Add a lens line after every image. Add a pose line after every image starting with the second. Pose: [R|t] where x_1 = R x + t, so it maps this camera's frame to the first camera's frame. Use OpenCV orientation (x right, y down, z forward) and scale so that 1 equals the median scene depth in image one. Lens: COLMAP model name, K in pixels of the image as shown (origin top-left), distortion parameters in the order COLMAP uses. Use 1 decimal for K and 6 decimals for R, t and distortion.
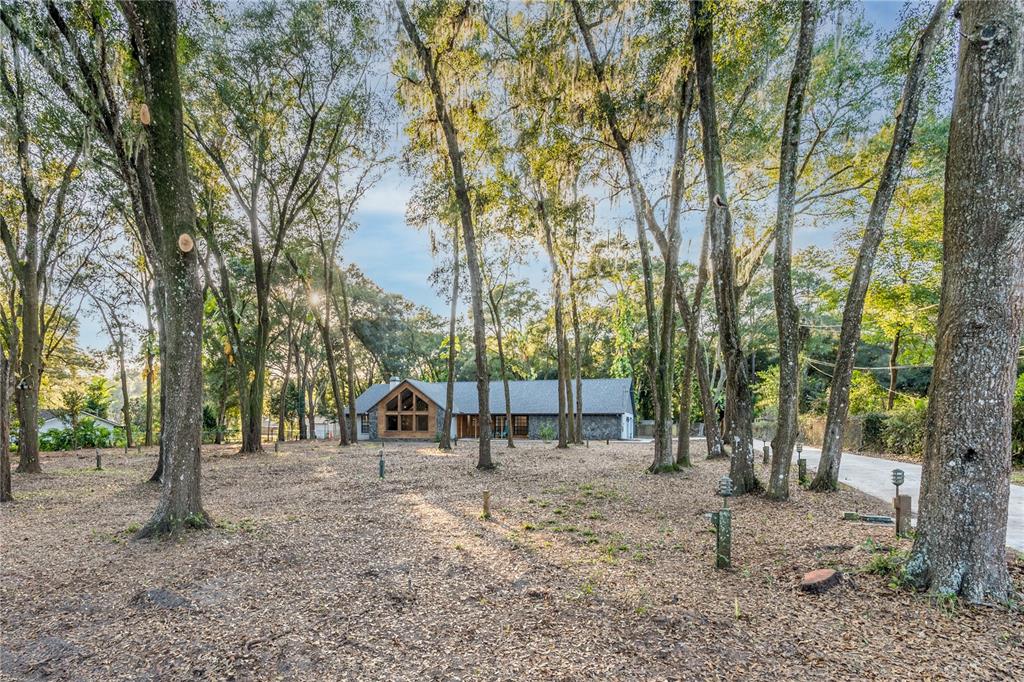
lens RADIAL K [[465.3, 0, 497.6], [0, 465.3, 340.4], [0, 0, 1]] dist [0.002417, 0.000620]
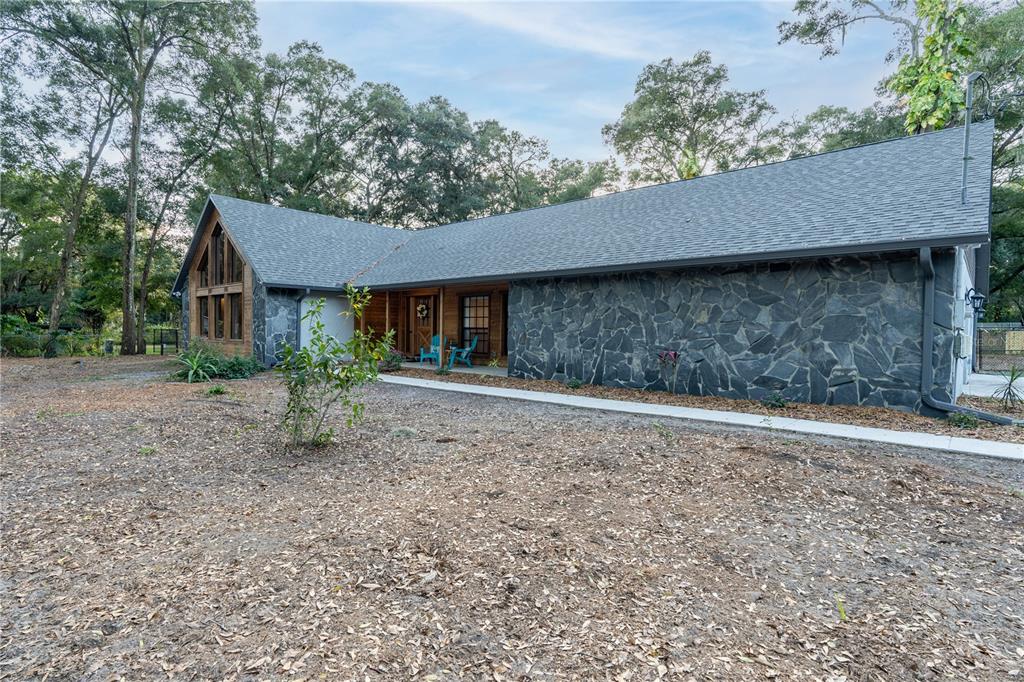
lens RADIAL K [[542.7, 0, 512.0], [0, 542.7, 341.0], [0, 0, 1]] dist [-0.002081, -0.000031]
pose [[0.900214, 0.016265, -0.435145, 0.199484], [0.067668, 0.981937, 0.176693, 0.137458], [0.430159, -0.188507, 0.882853, 0.725700]]
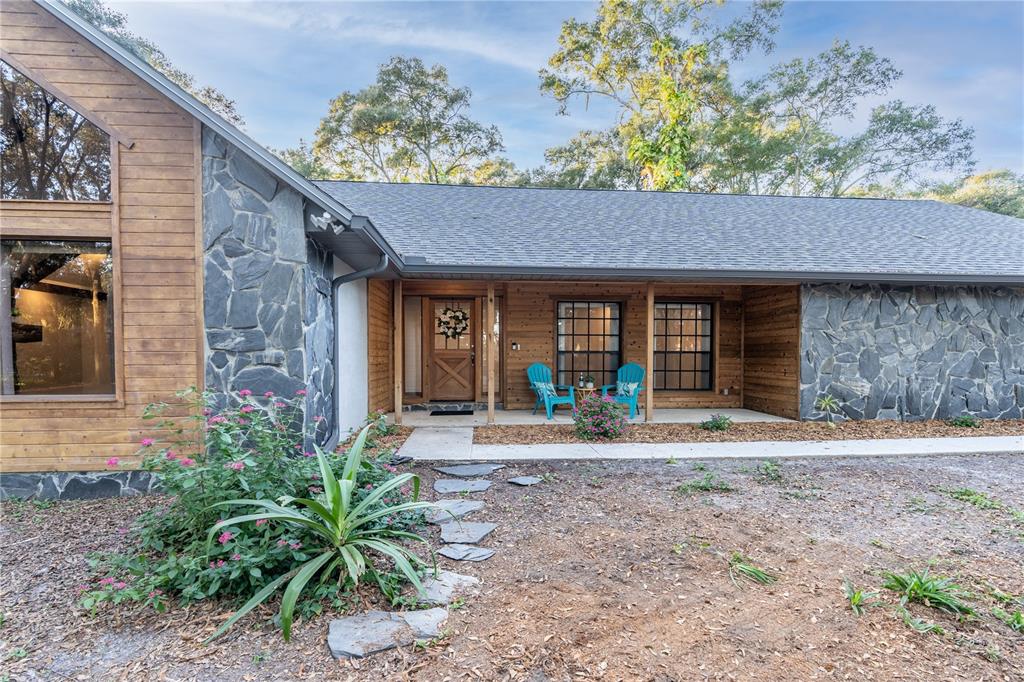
lens RADIAL K [[500.7, 0, 509.1], [0, 500.7, 363.9], [0, 0, 1]] dist [-0.002210, -0.000552]
pose [[0.919633, -0.011759, 0.392603, -0.111846], [-0.066157, 0.980634, 0.184337, 0.160191], [-0.387167, -0.195496, 0.901045, 0.860997]]
